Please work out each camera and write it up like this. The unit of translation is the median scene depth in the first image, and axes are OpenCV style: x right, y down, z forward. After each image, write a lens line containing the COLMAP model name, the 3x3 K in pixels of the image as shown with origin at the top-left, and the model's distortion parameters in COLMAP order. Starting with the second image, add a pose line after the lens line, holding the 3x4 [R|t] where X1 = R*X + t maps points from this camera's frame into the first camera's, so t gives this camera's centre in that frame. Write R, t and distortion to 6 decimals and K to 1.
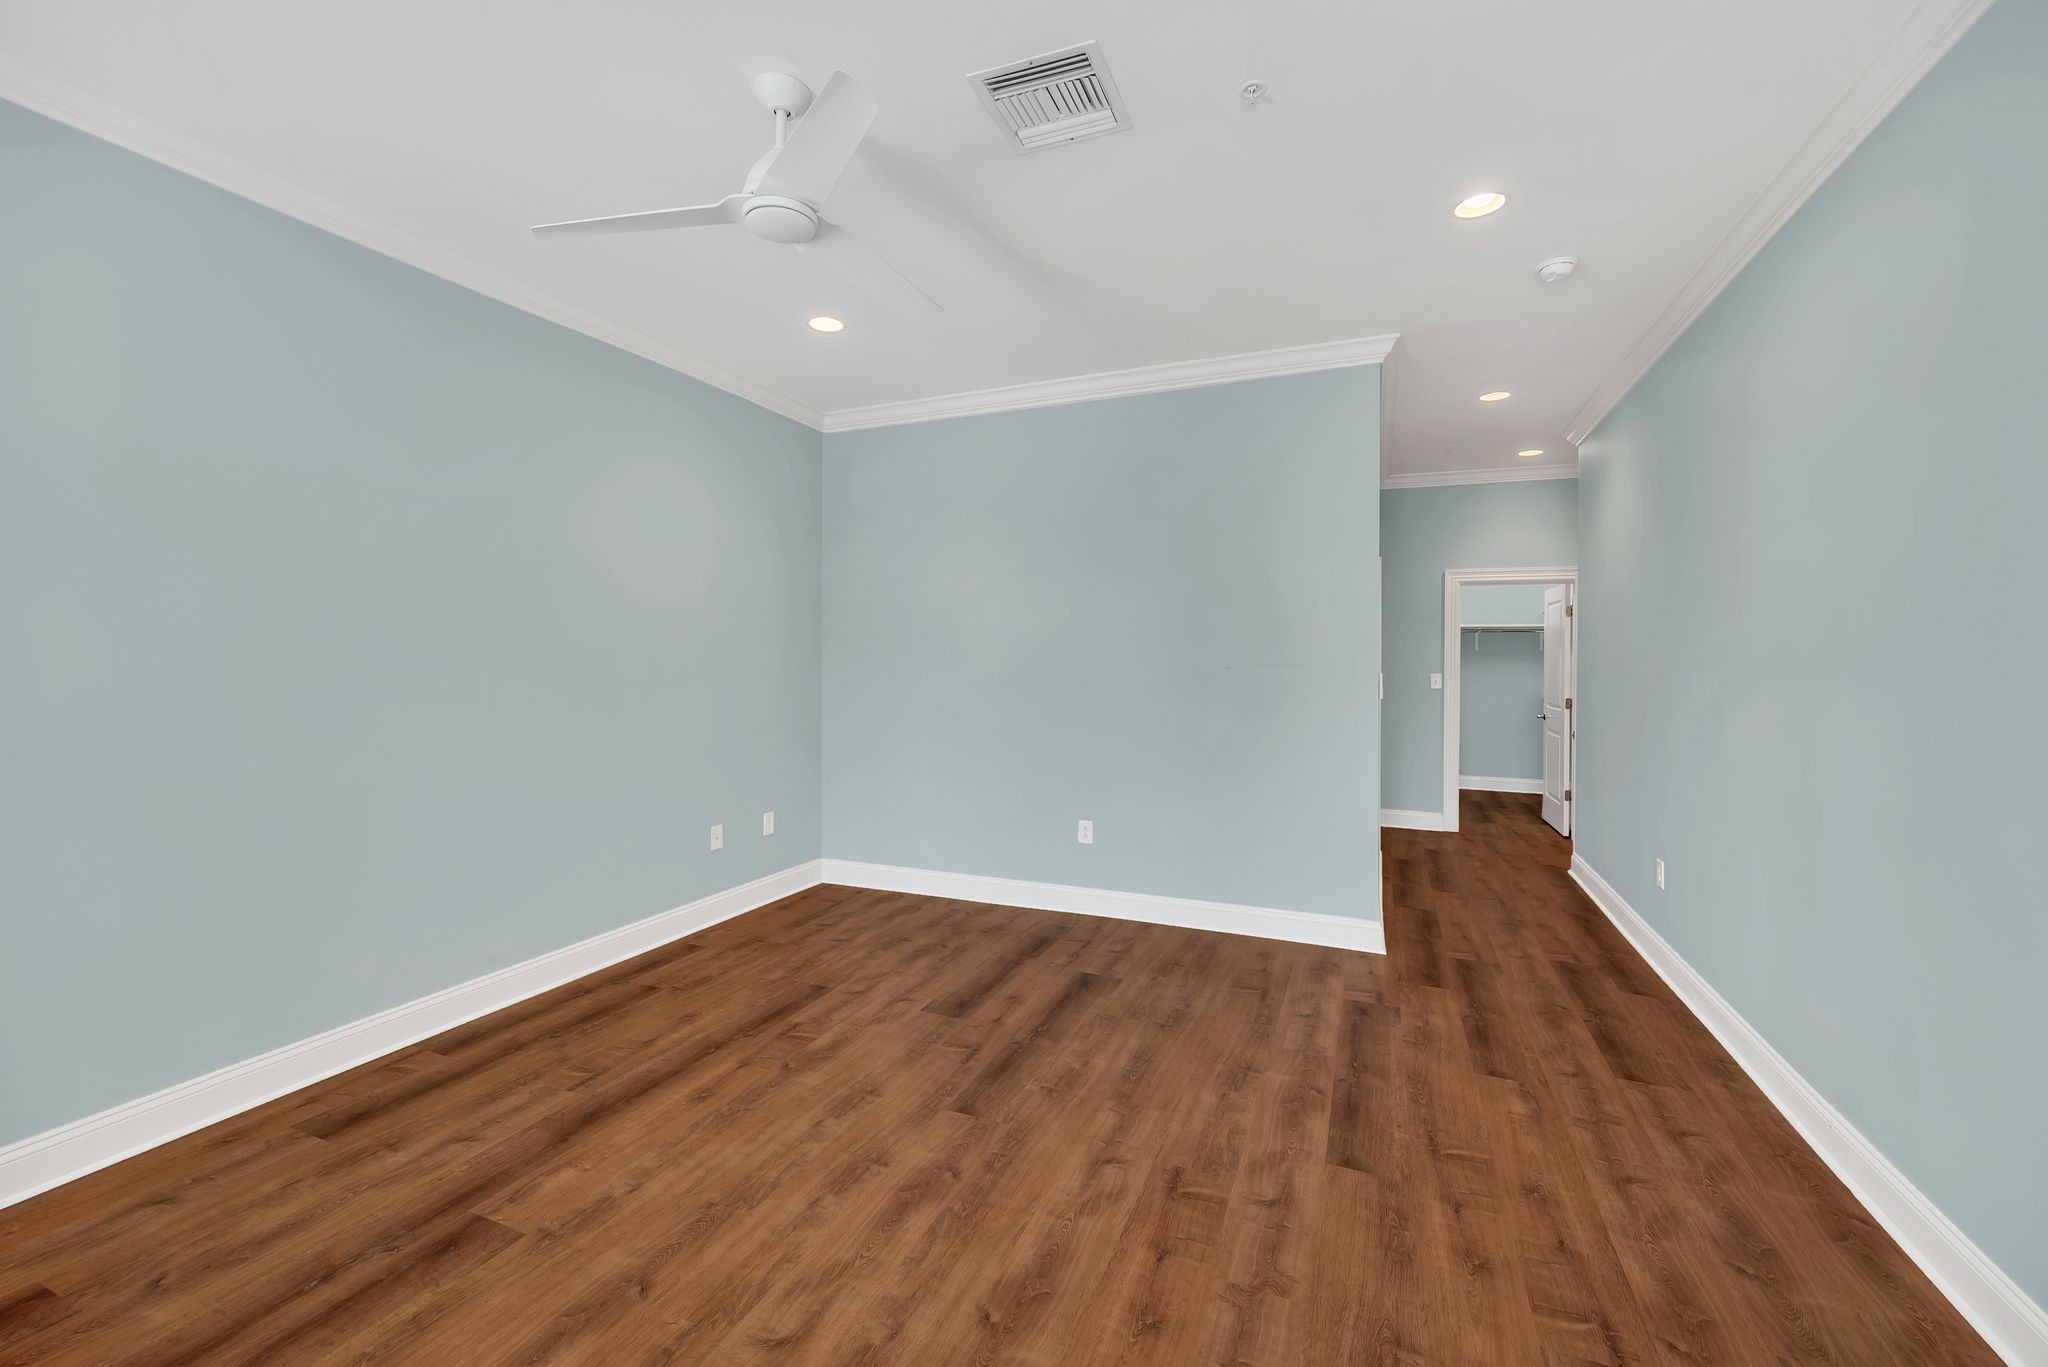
lens RADIAL K [[815.9, 0, 1029.8], [0, 815.9, 654.4], [0, 0, 1]] dist [-0.003922, 0.000669]
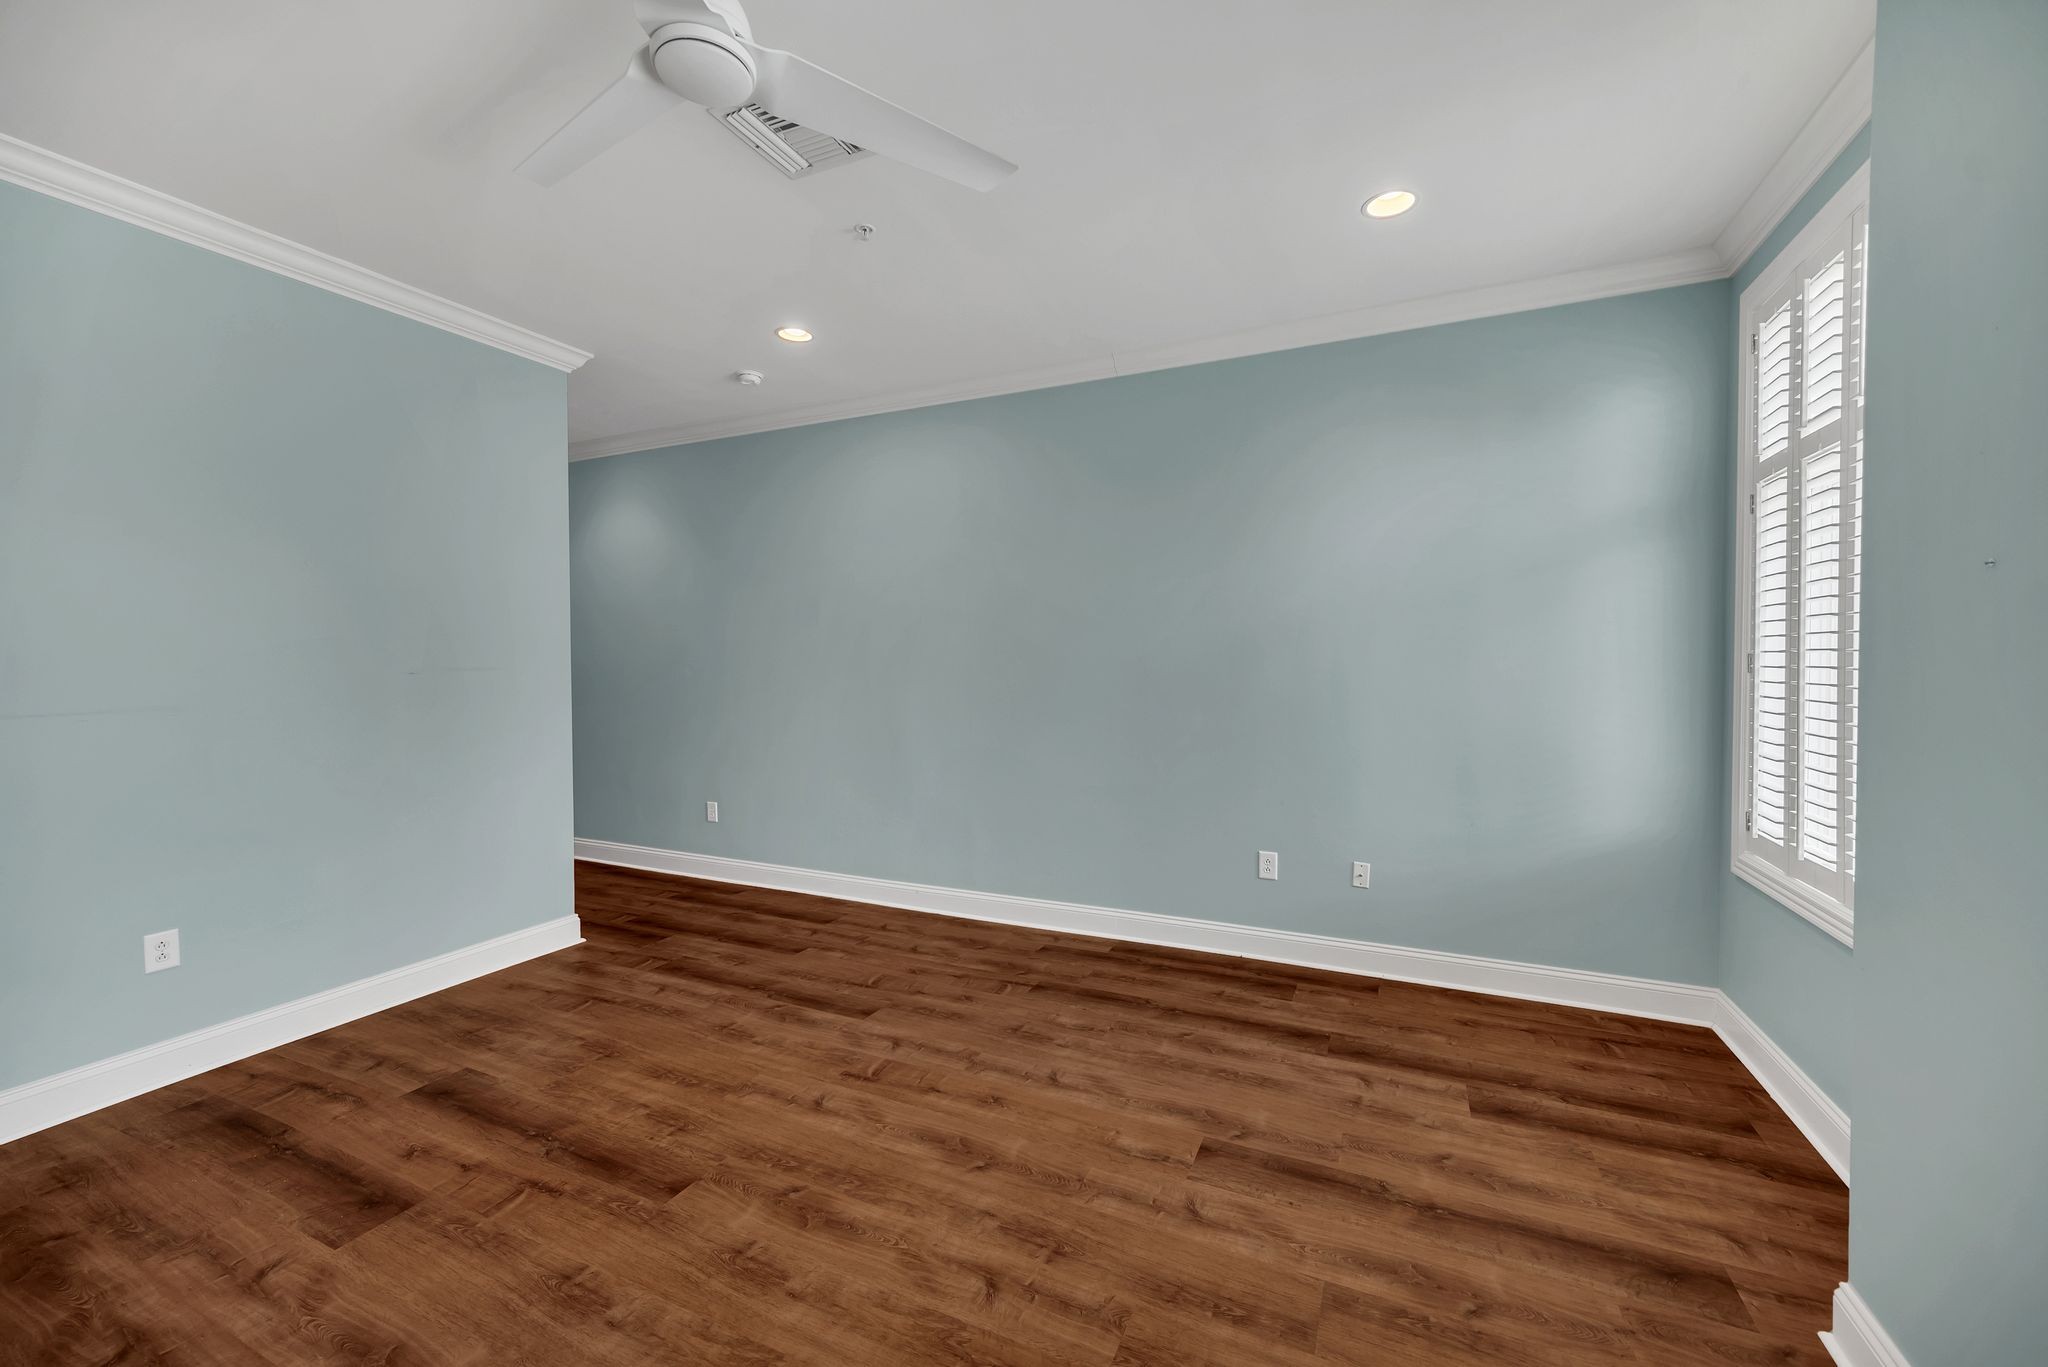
lens RADIAL K [[815.9, 0, 1024.4], [0, 815.9, 677.5], [0, 0, 1]] dist [-0.003922, 0.000669]
pose [[0.035723, -0.026589, 0.999008, -0.839893], [0.001224, 0.999646, 0.026562, -0.001980], [-0.999361, 0.000274, 0.035743, 0.556147]]
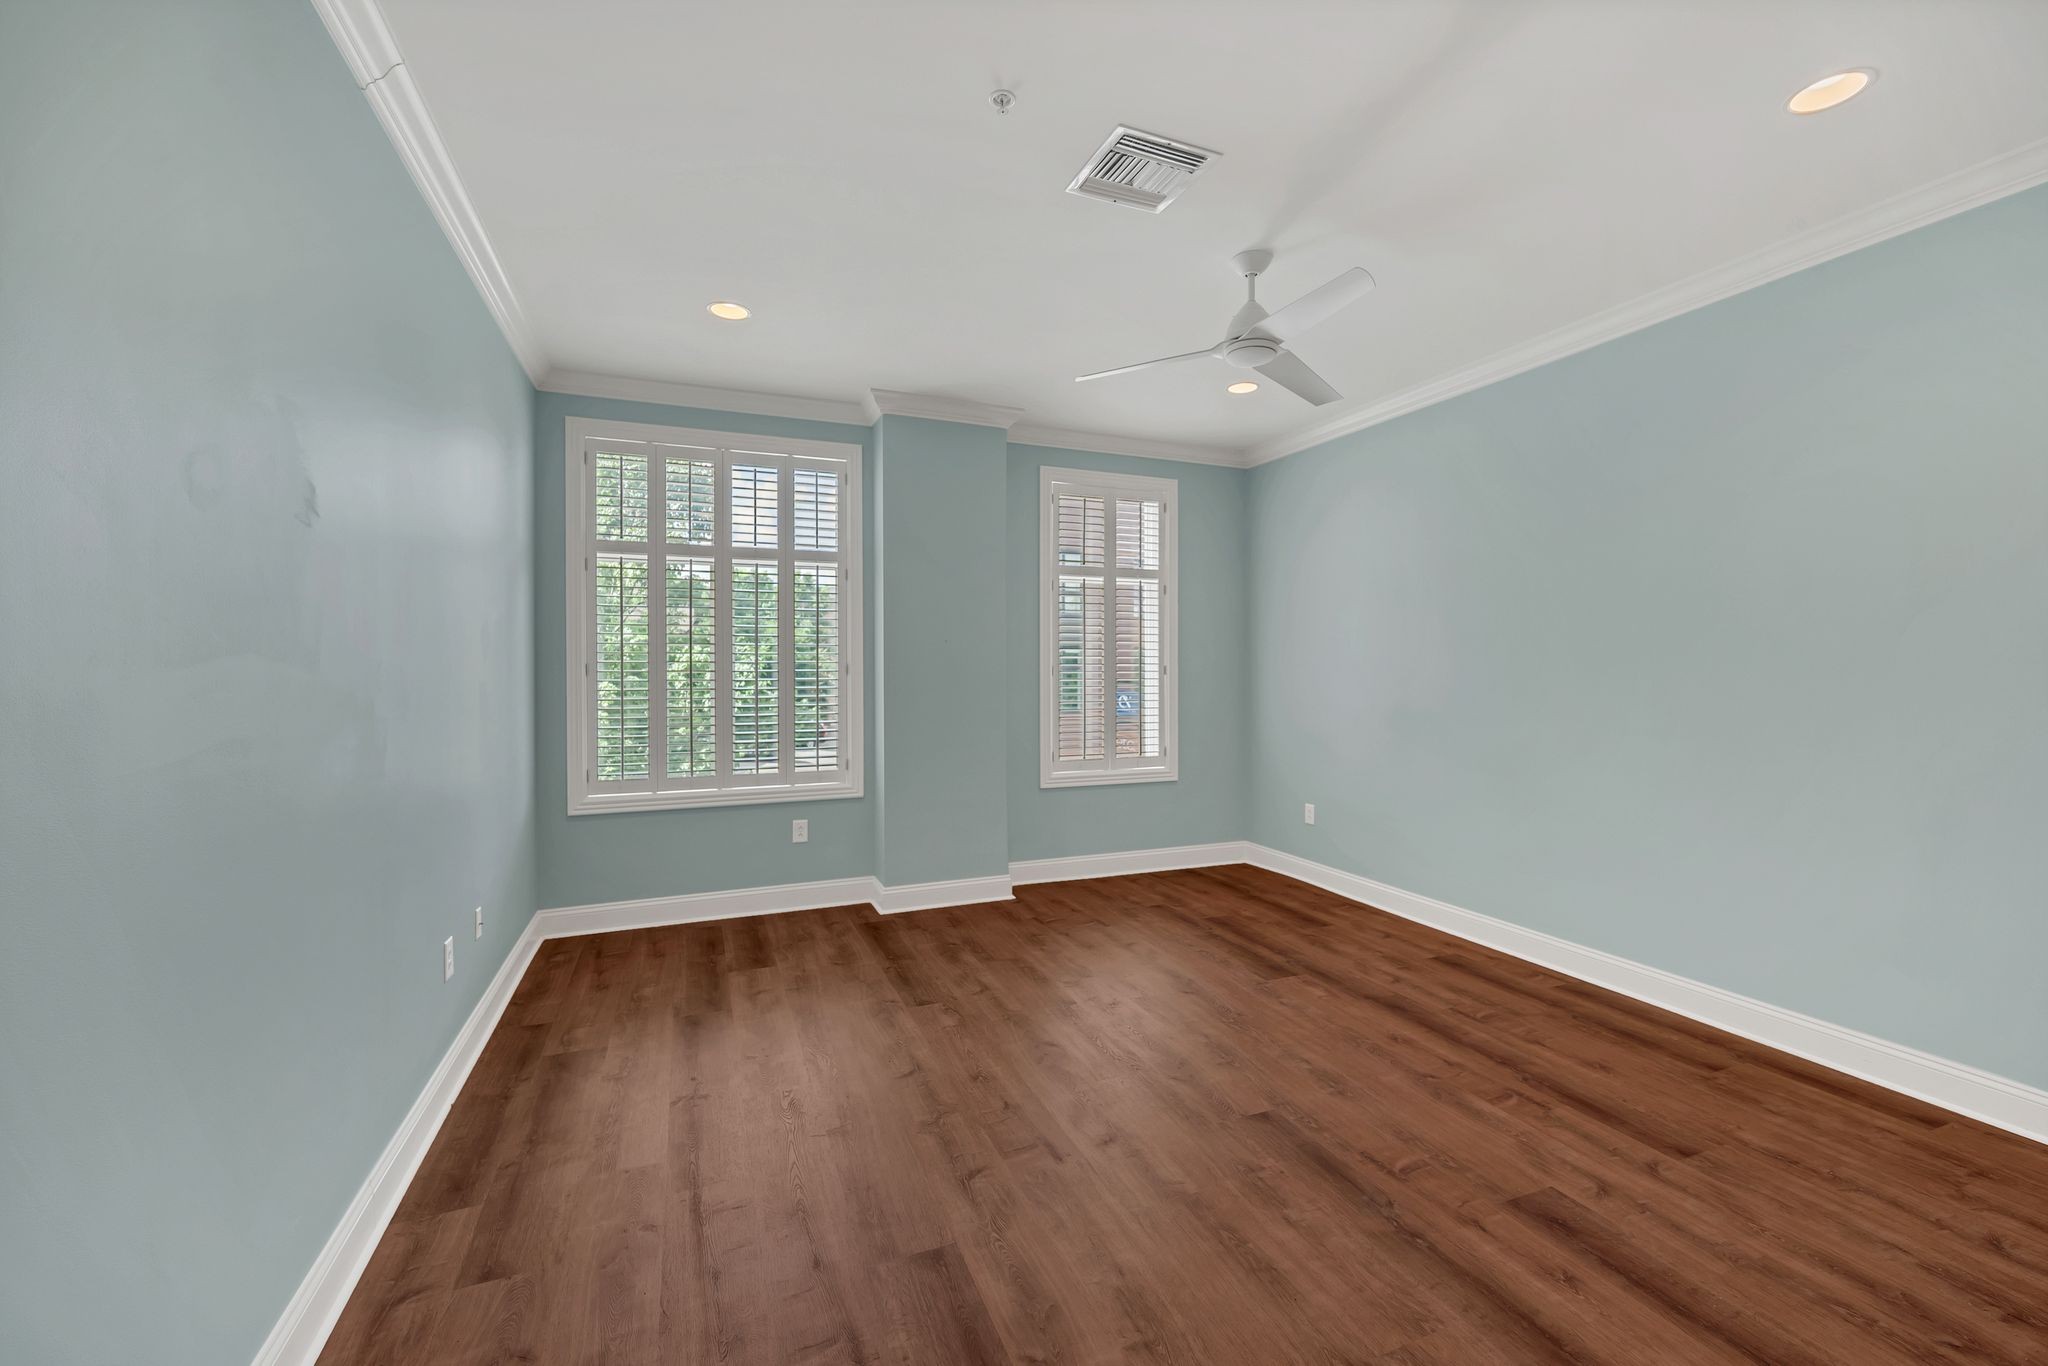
lens RADIAL K [[815.9, 0, 1036.5], [0, 815.9, 679.2], [0, 0, 1]] dist [-0.003922, 0.000669]
pose [[-0.696564, 0.007892, -0.717451, 0.765503], [0.001549, 0.999954, 0.009496, 0.010767], [0.717493, 0.005503, -0.696544, 1.380306]]
